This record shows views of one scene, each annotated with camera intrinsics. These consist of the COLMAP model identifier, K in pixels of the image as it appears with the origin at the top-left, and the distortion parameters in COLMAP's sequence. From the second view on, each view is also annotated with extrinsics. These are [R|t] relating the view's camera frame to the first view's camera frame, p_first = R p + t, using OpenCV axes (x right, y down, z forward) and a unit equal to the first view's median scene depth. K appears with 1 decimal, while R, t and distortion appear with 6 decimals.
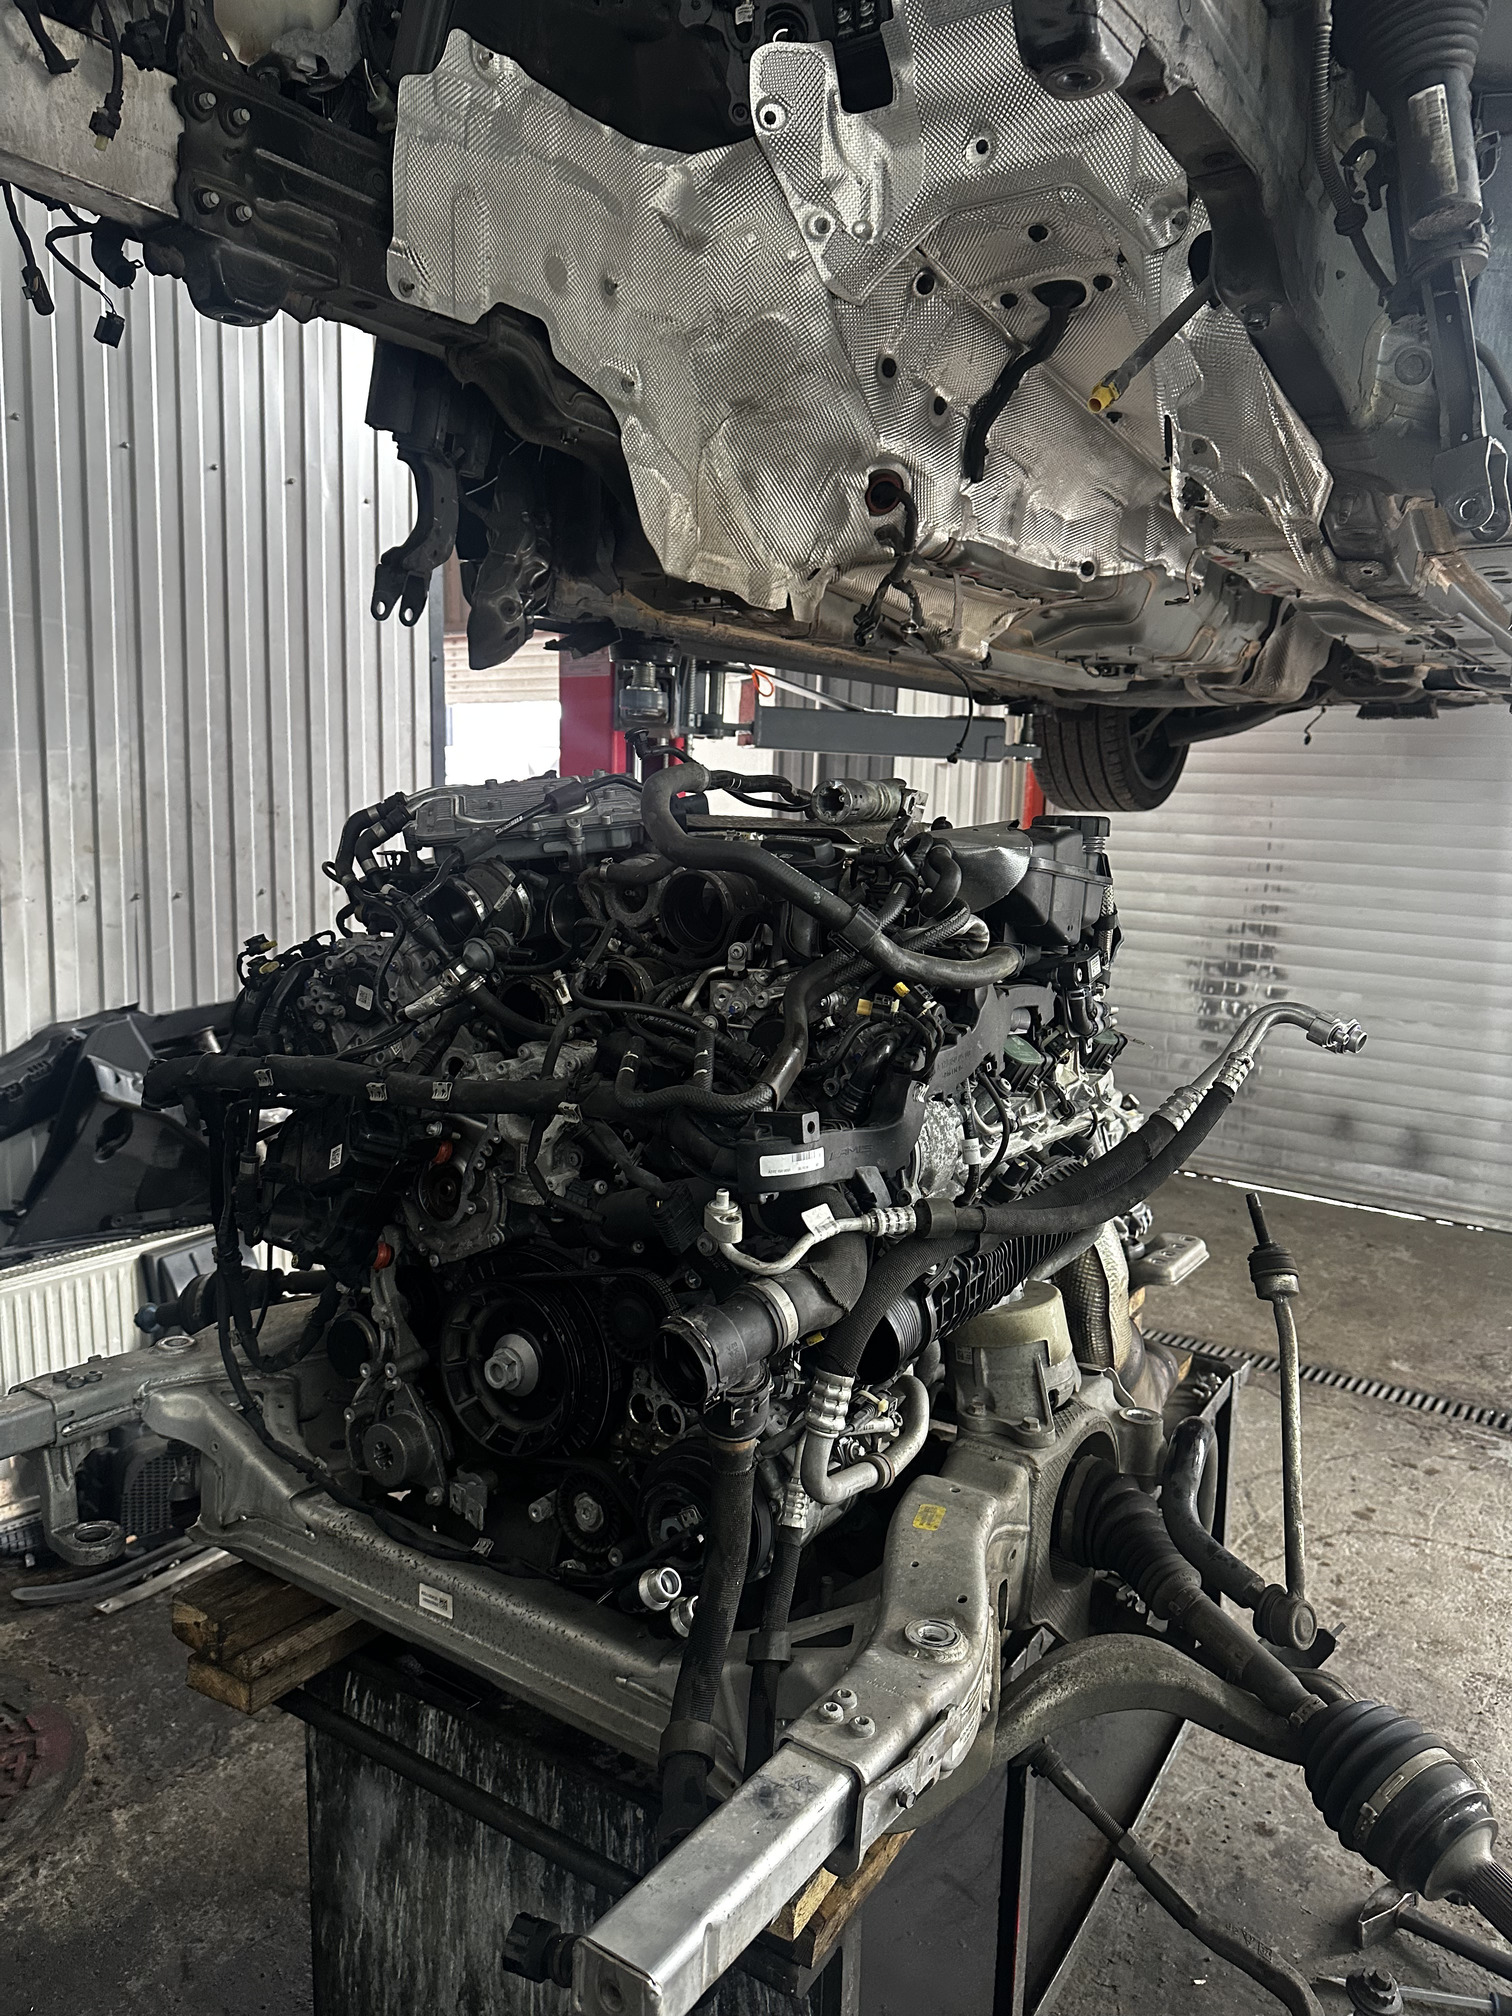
lens RADIAL K [[1404.9, 0, 745.9], [0, 1404.9, 1017.3], [0, 0, 1]] dist [0.132985, -0.184518]
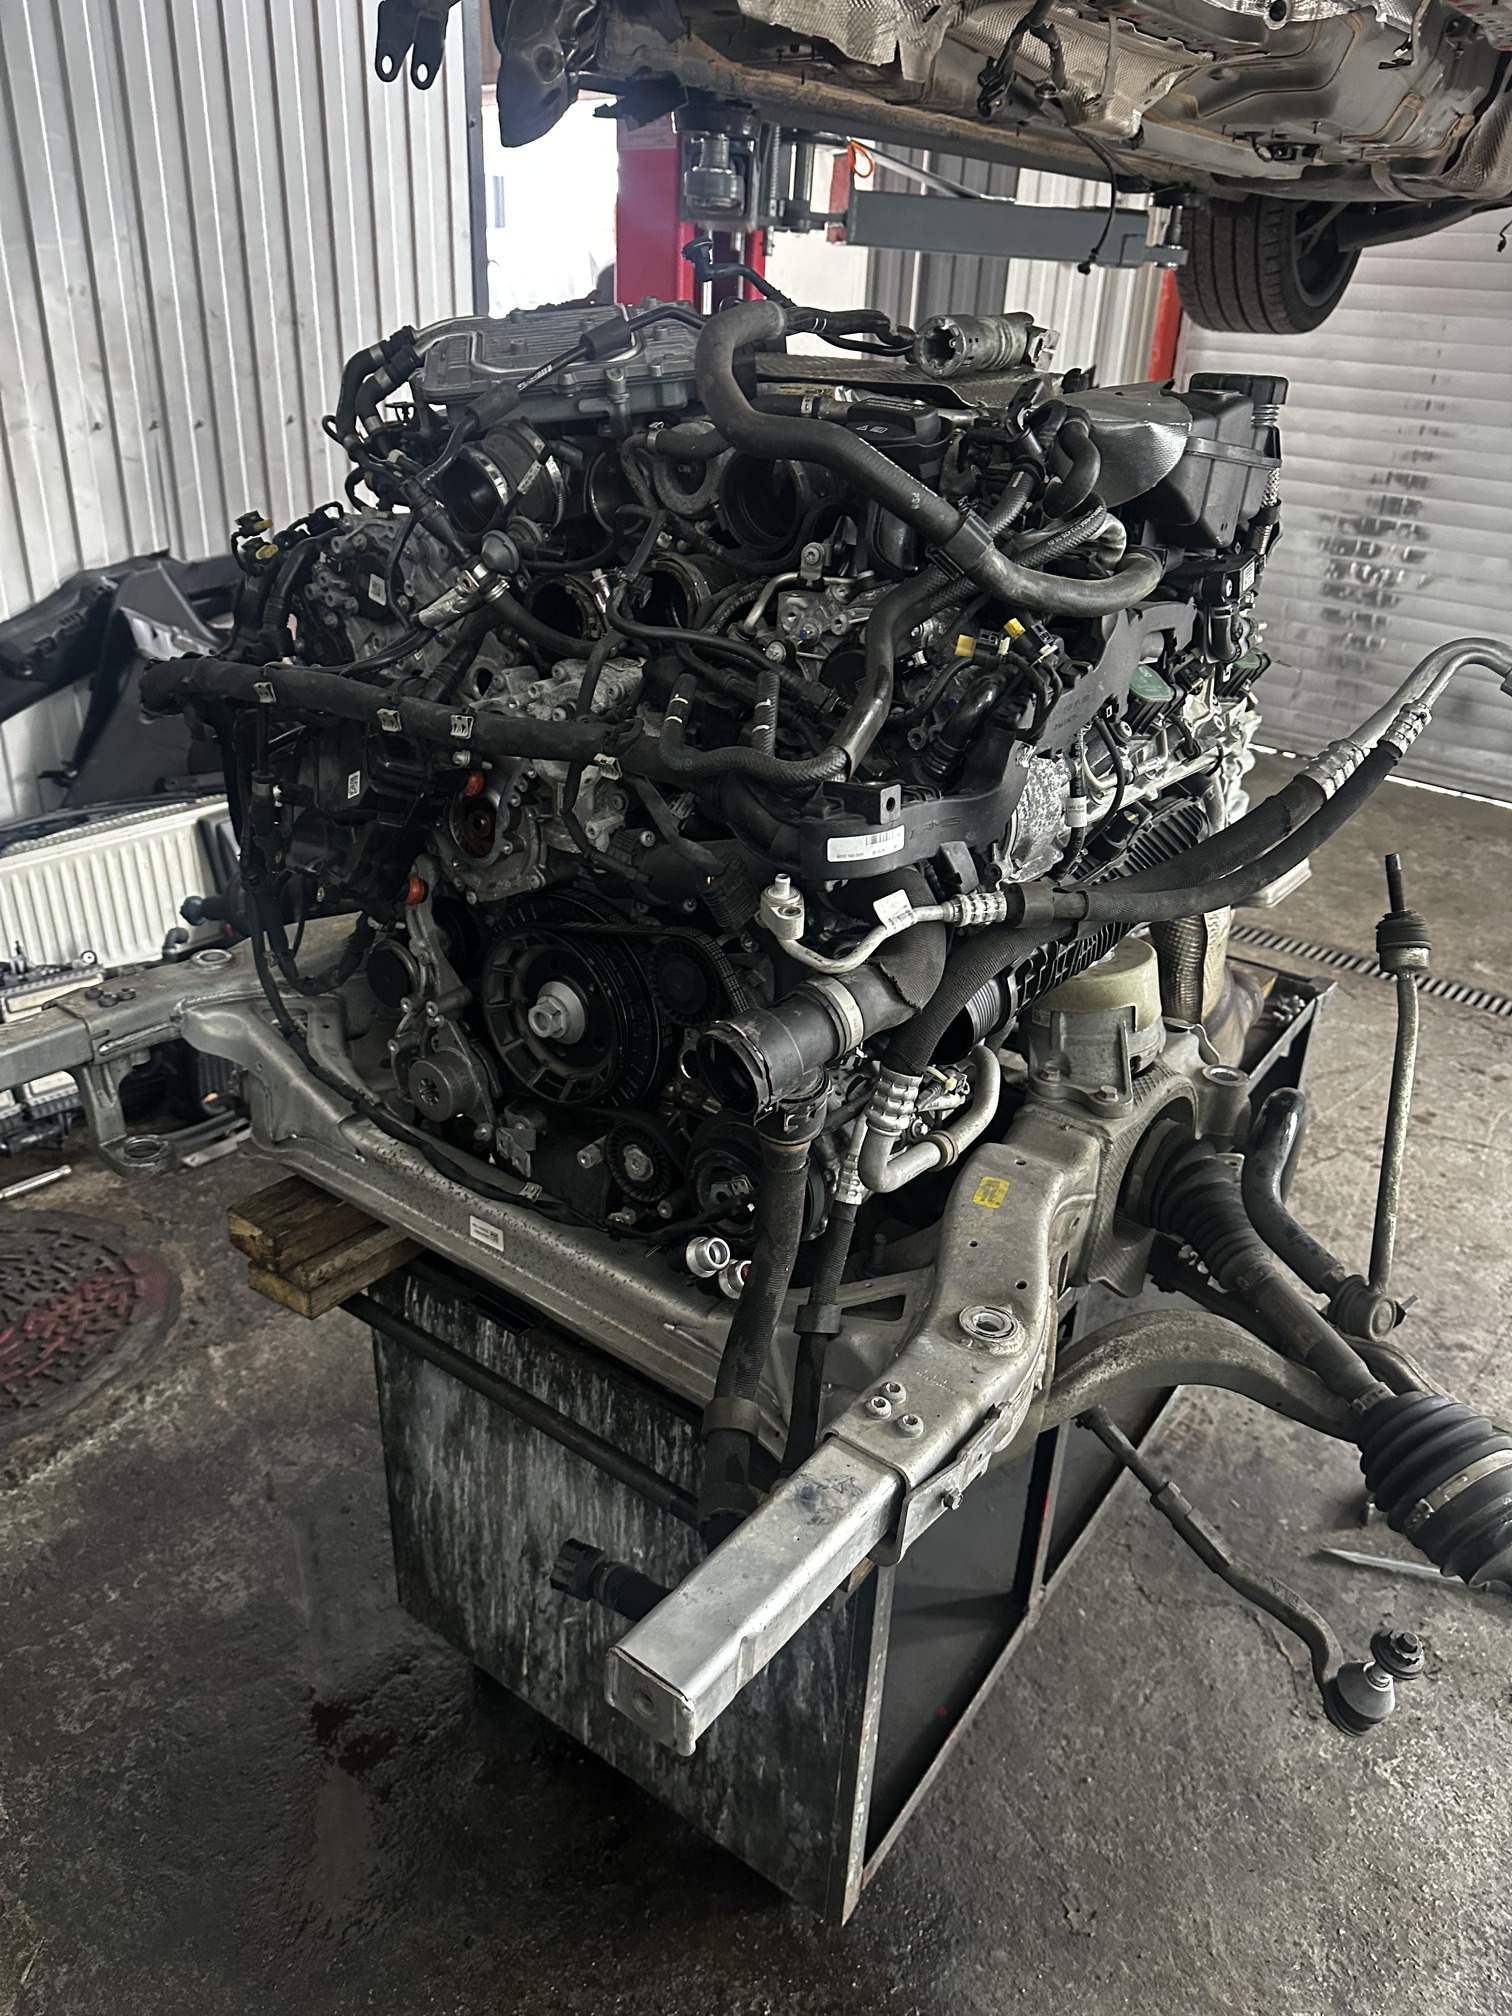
lens RADIAL K [[1404.9, 0, 745.9], [0, 1404.9, 1017.3], [0, 0, 1]] dist [0.132985, -0.184518]
pose [[0.998370, 0.037264, -0.043220, 0.000983], [-0.022268, 0.951714, 0.306179, -0.039578], [0.052542, -0.304717, 0.950992, 0.114192]]
